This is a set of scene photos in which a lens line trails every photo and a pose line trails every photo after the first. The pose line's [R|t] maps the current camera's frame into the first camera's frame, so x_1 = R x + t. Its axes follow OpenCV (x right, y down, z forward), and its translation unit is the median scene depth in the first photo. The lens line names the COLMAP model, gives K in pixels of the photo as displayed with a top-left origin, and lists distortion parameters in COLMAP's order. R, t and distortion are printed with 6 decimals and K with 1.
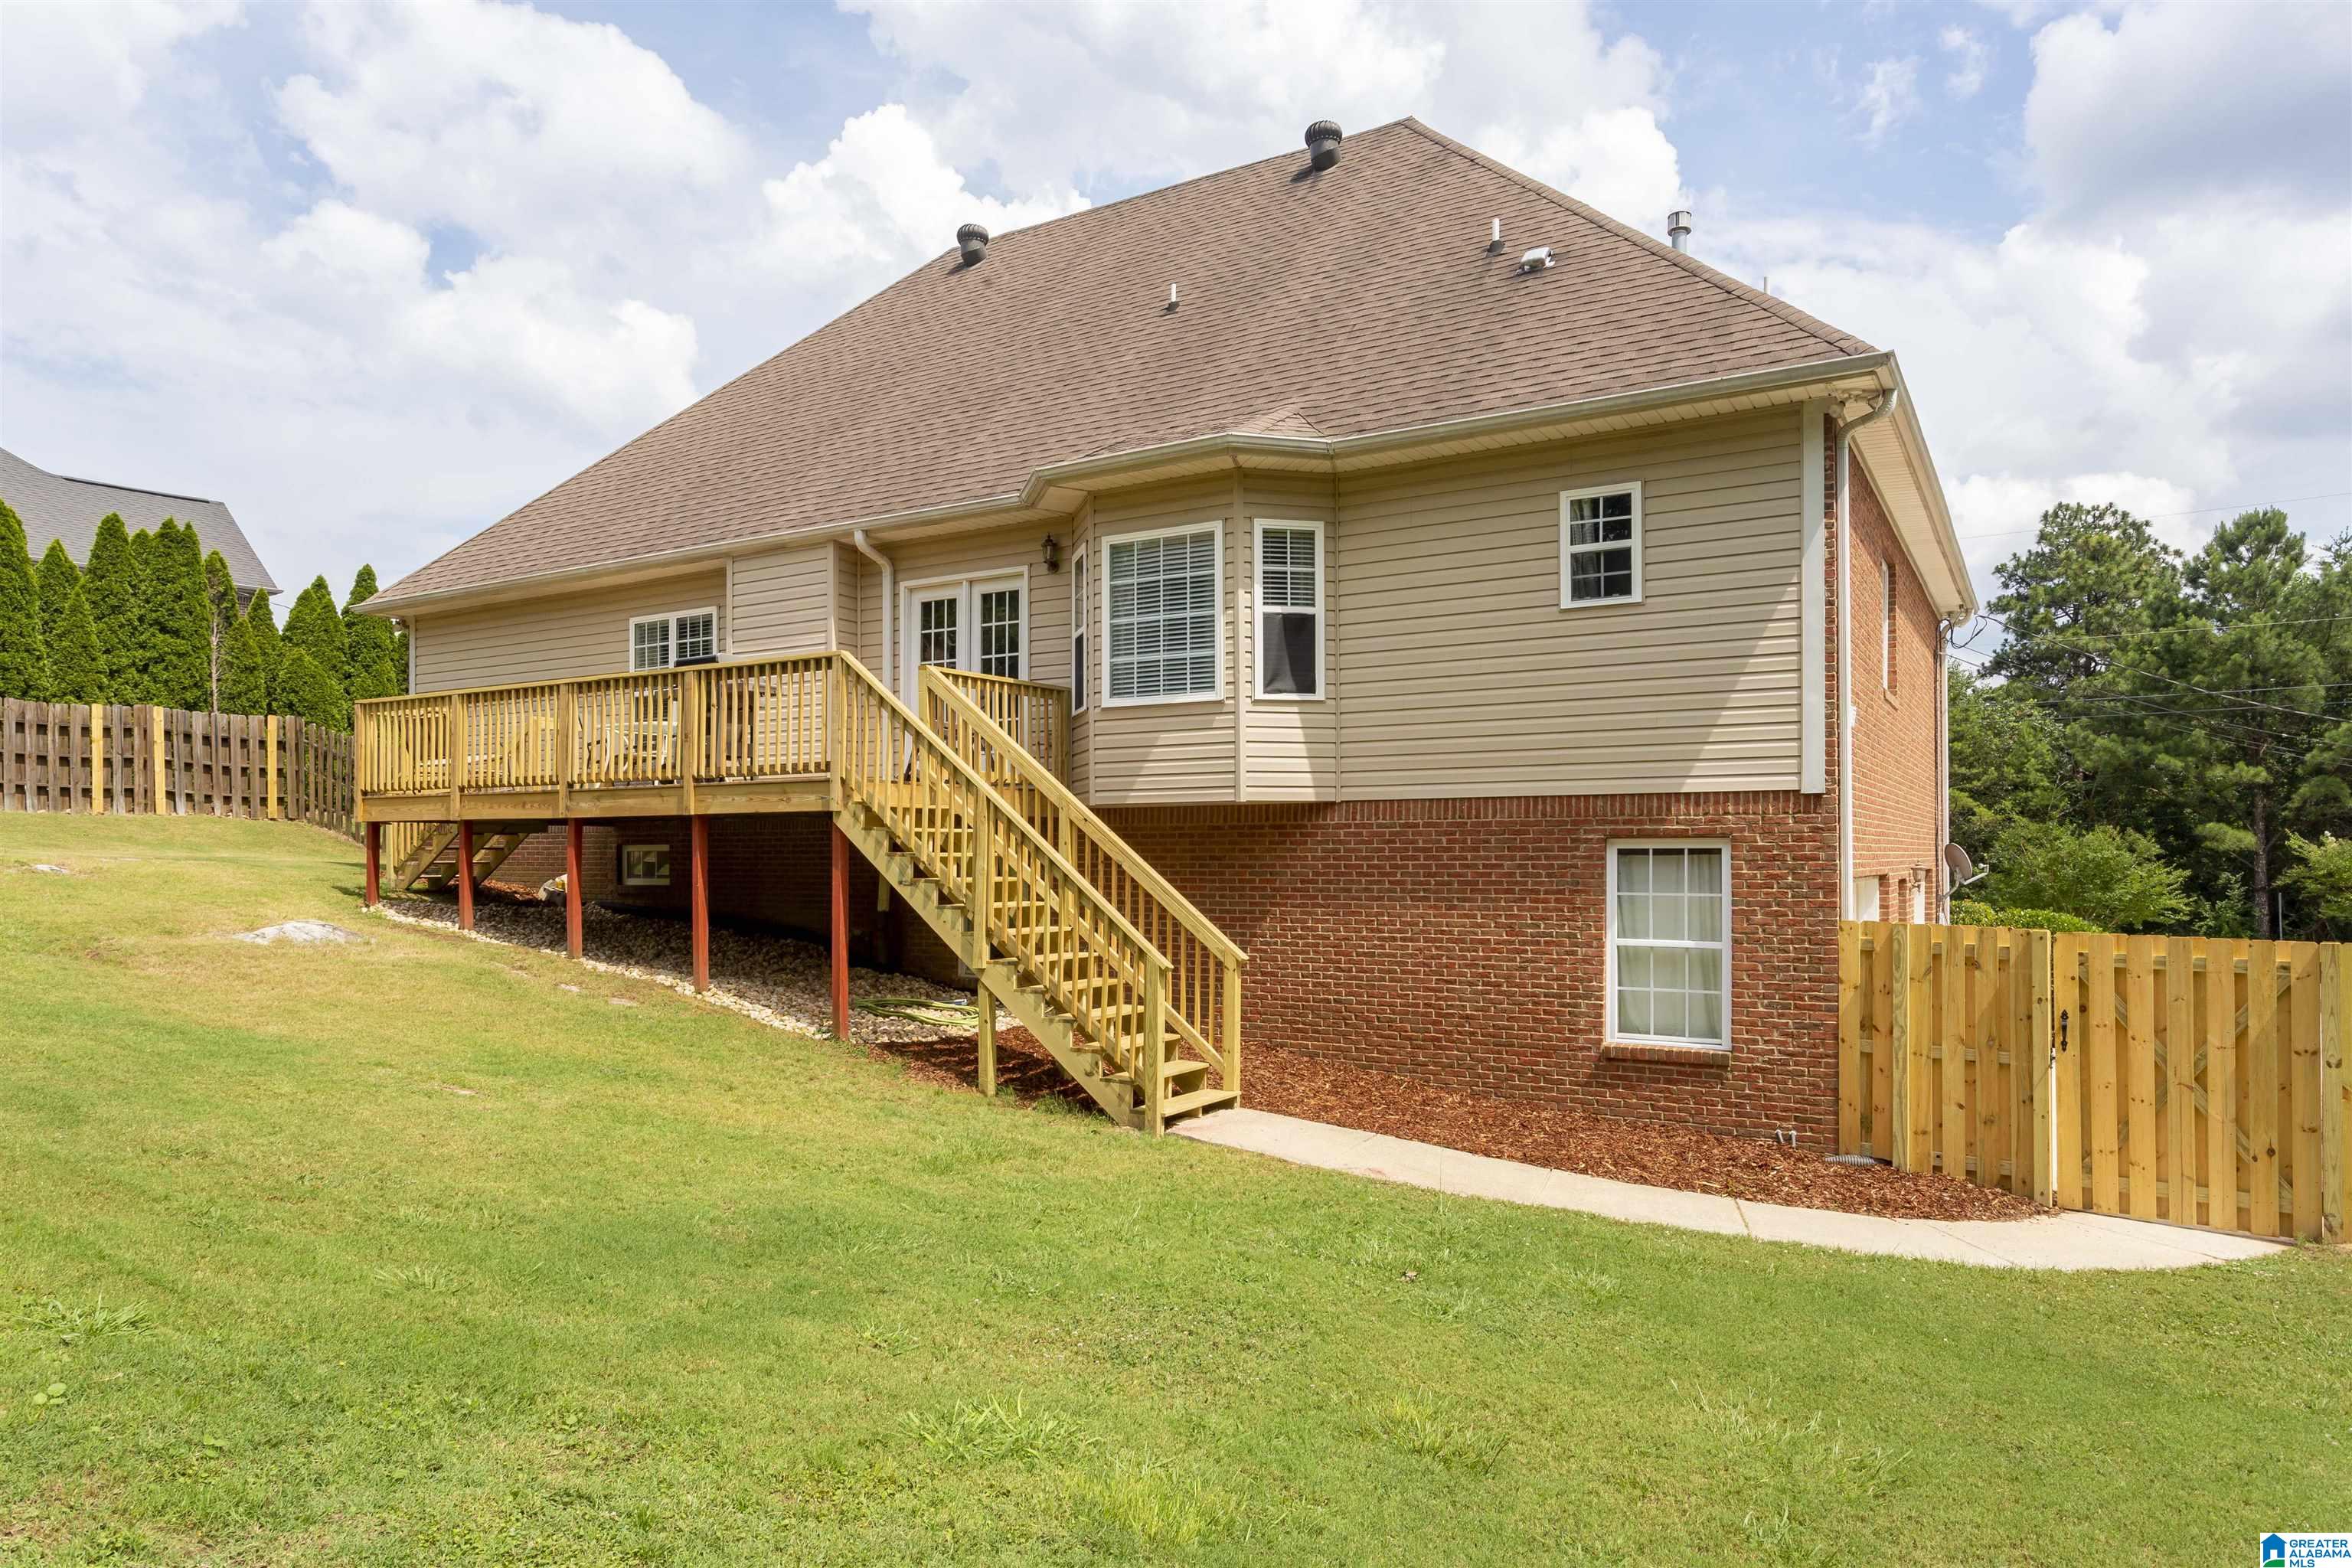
lens RADIAL K [[1451.1, 0, 1176.2], [0, 1451.1, 851.9], [0, 0, 1]] dist [-0.004951, 0.001704]
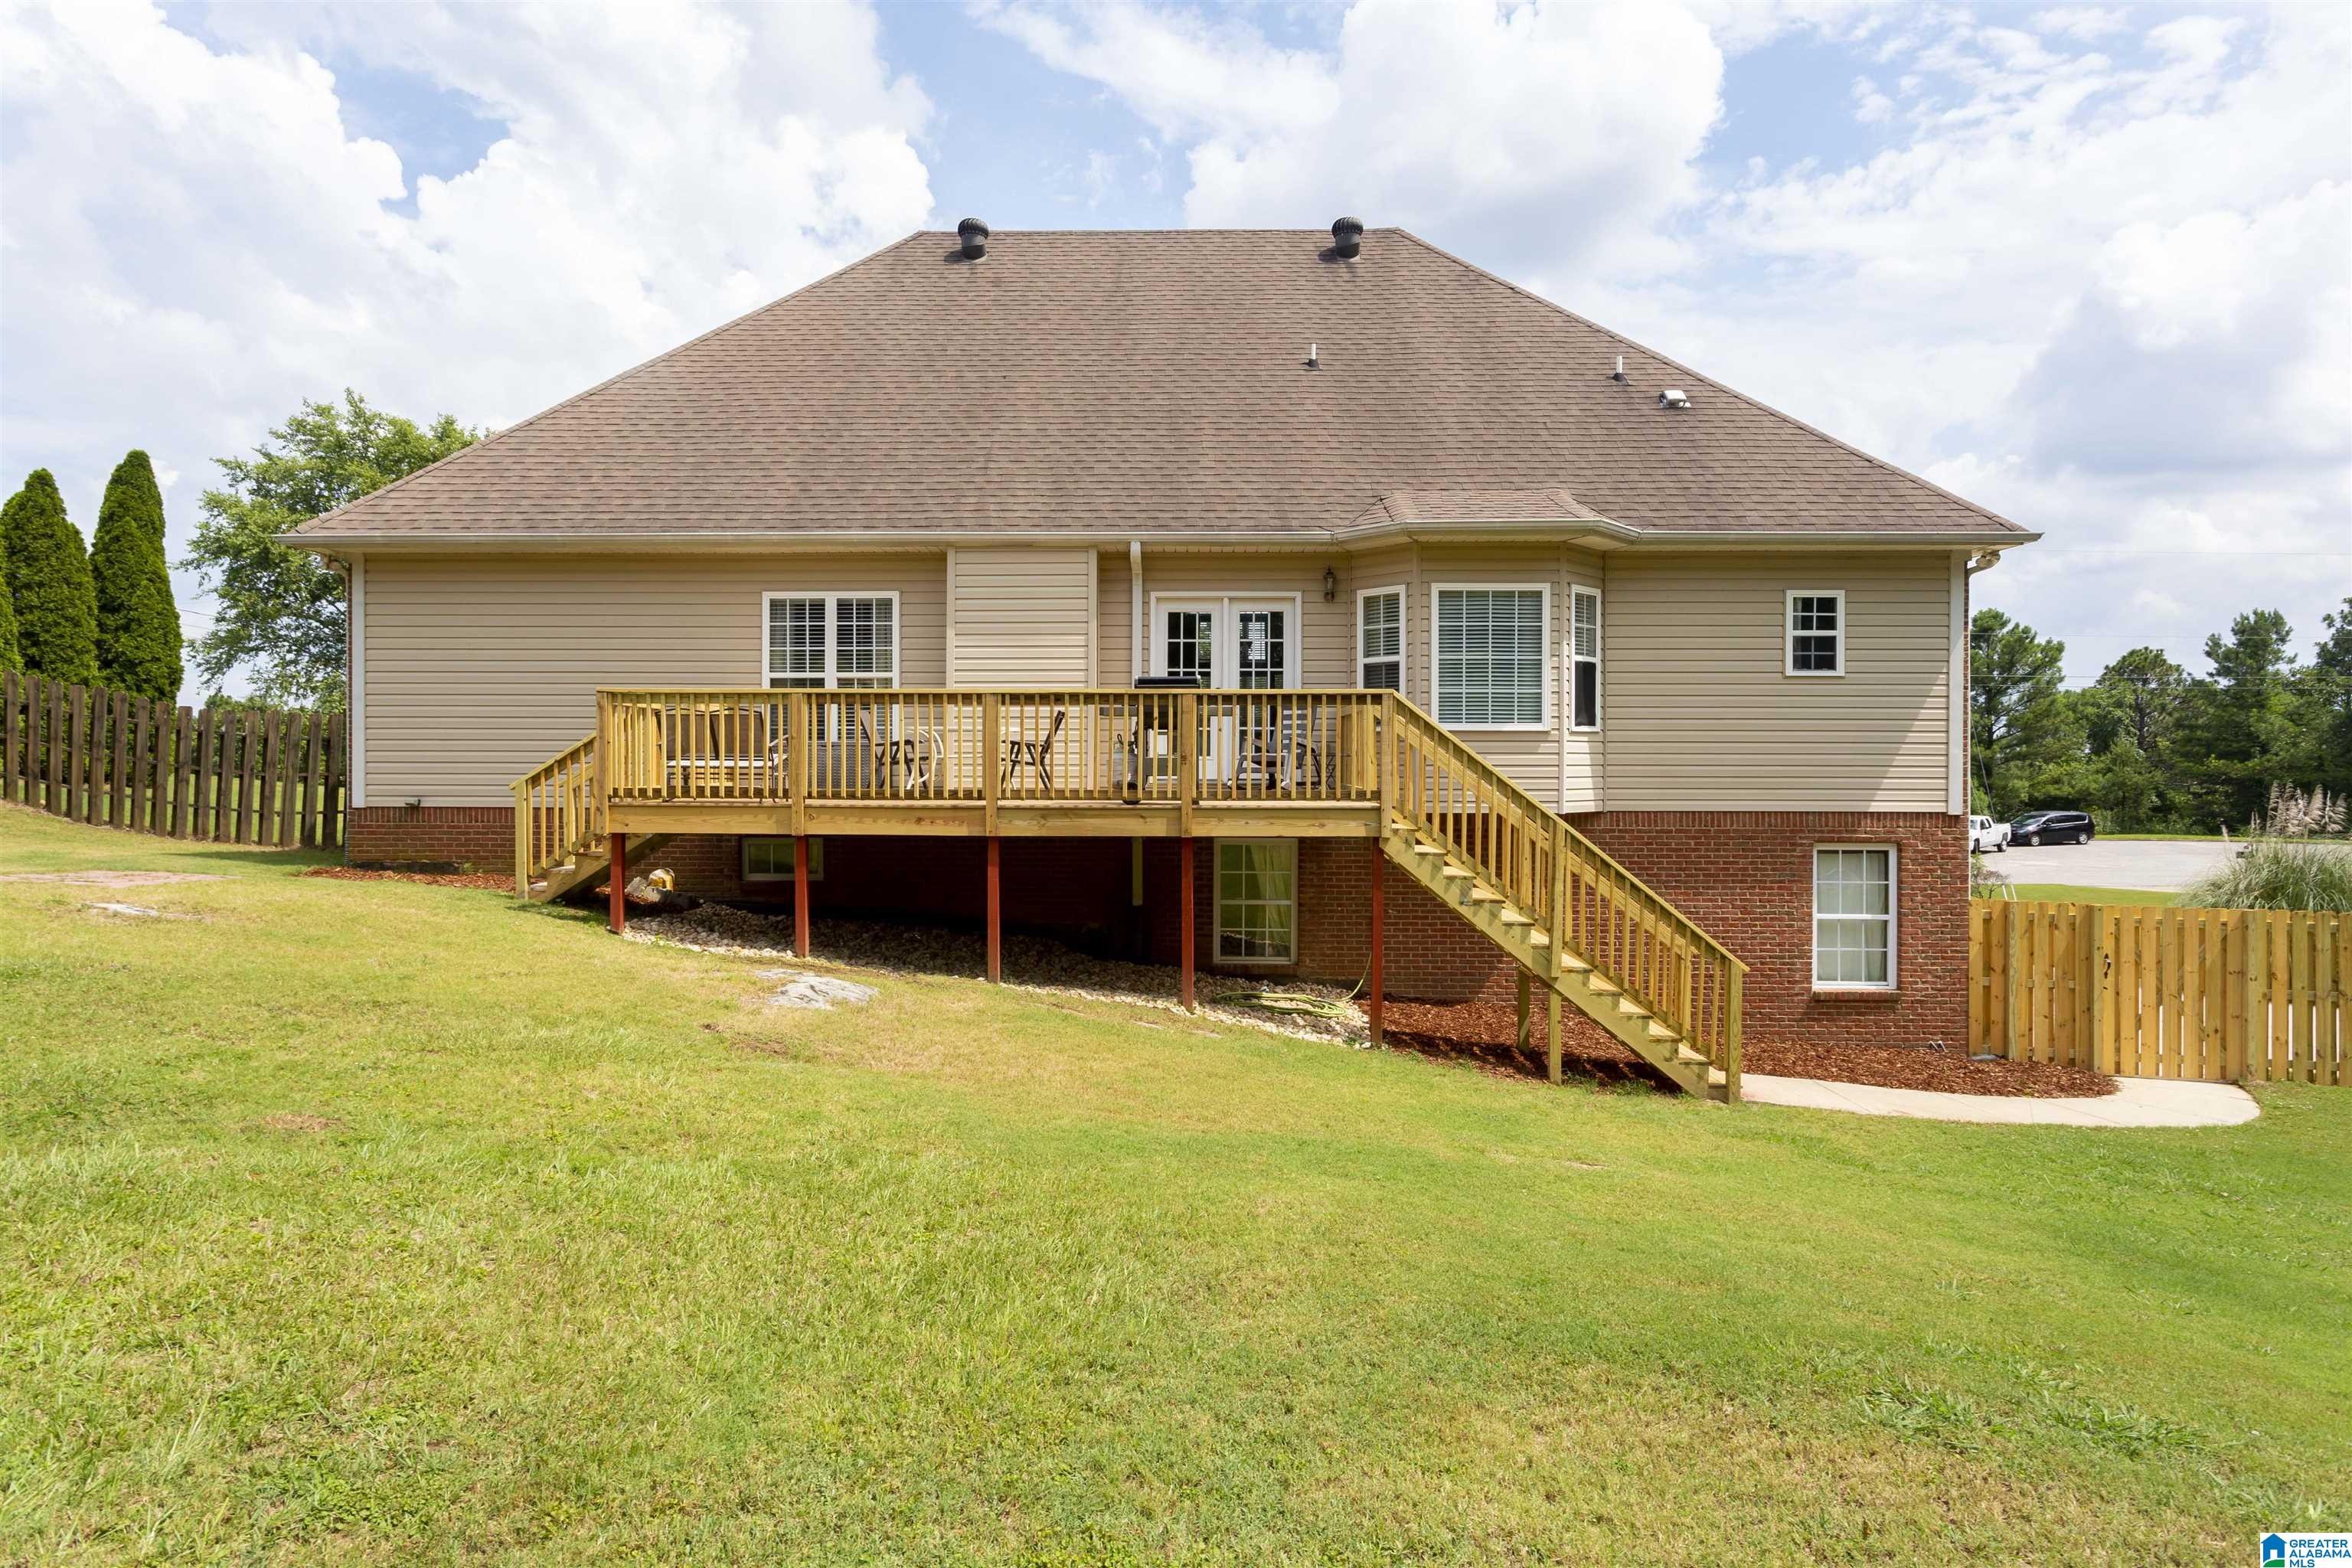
lens RADIAL K [[1254.8, 0, 1174.2], [0, 1254.8, 776.9], [0, 0, 1]] dist [0.001966, -0.002015]
pose [[0.862965, -0.000670, 0.505262, -0.767919], [-0.006416, 0.999904, 0.012284, -0.076072], [-0.505222, -0.013842, 0.862878, 0.245462]]
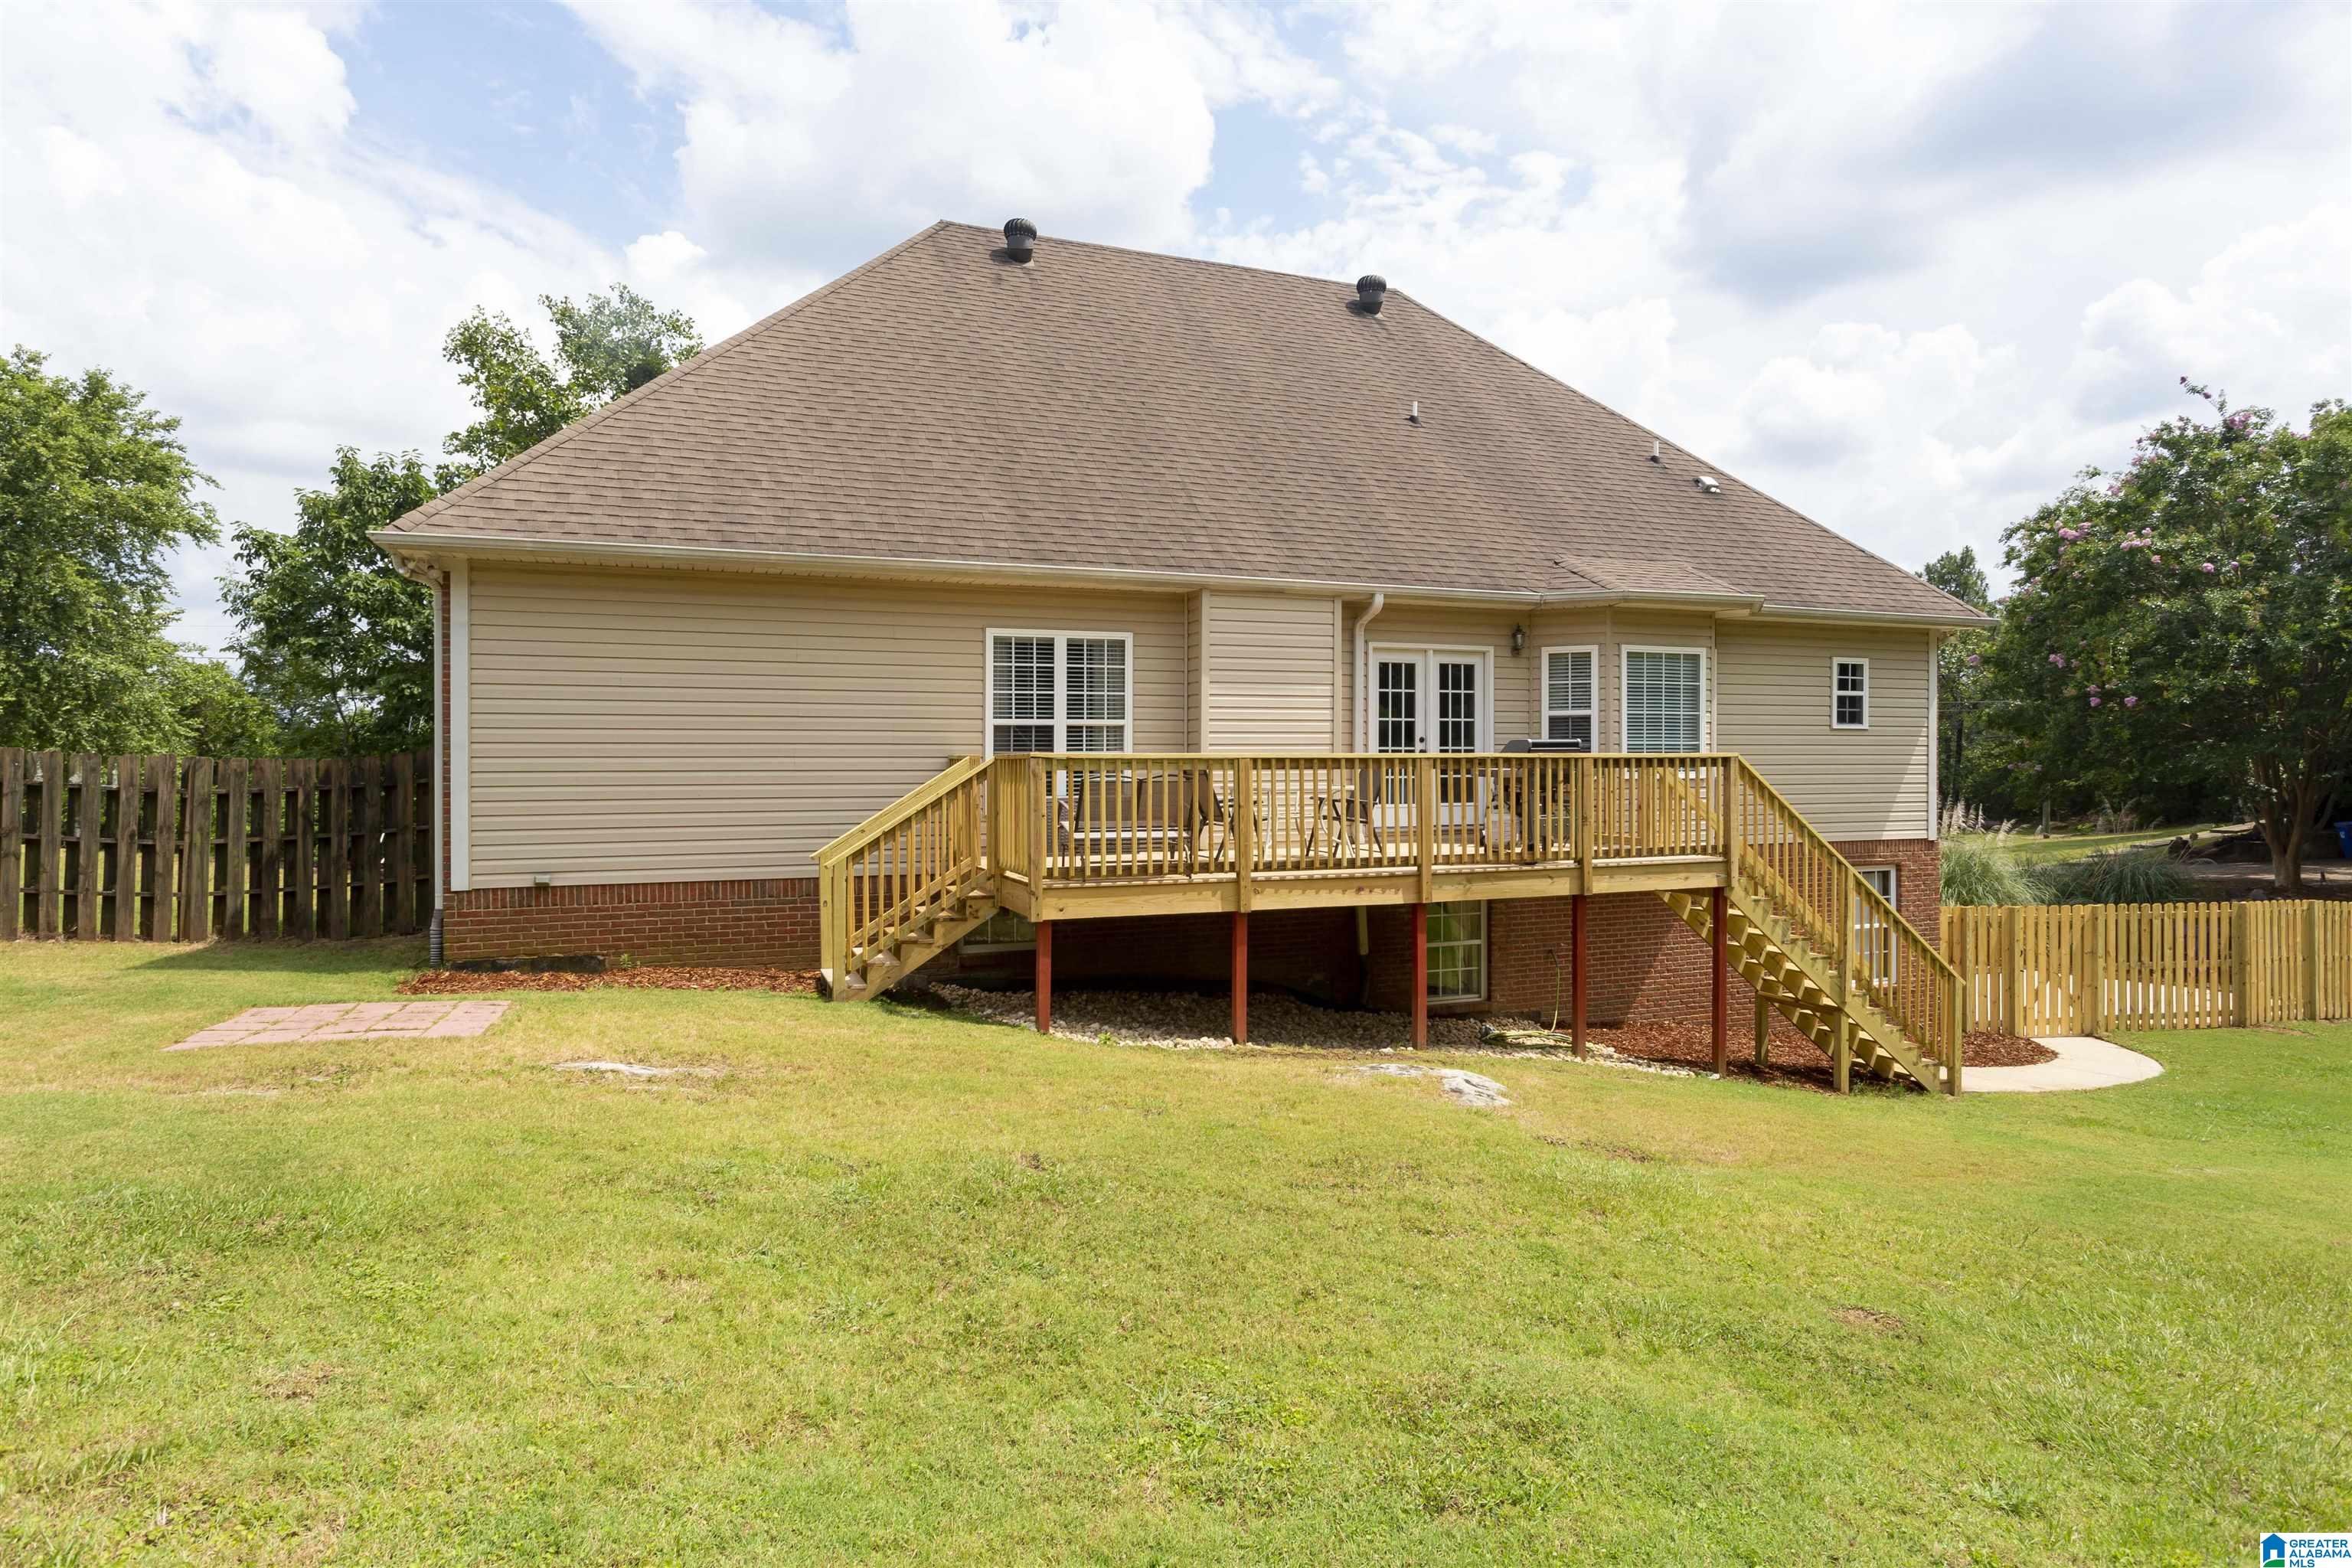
lens RADIAL K [[1254.8, 0, 1177.9], [0, 1254.8, 775.2], [0, 0, 1]] dist [0.001966, -0.002015]
pose [[0.606283, -0.008082, 0.795208, -1.213134], [-0.001237, 0.999938, 0.011106, -0.119156], [-0.795248, -0.007717, 0.606236, 0.669390]]
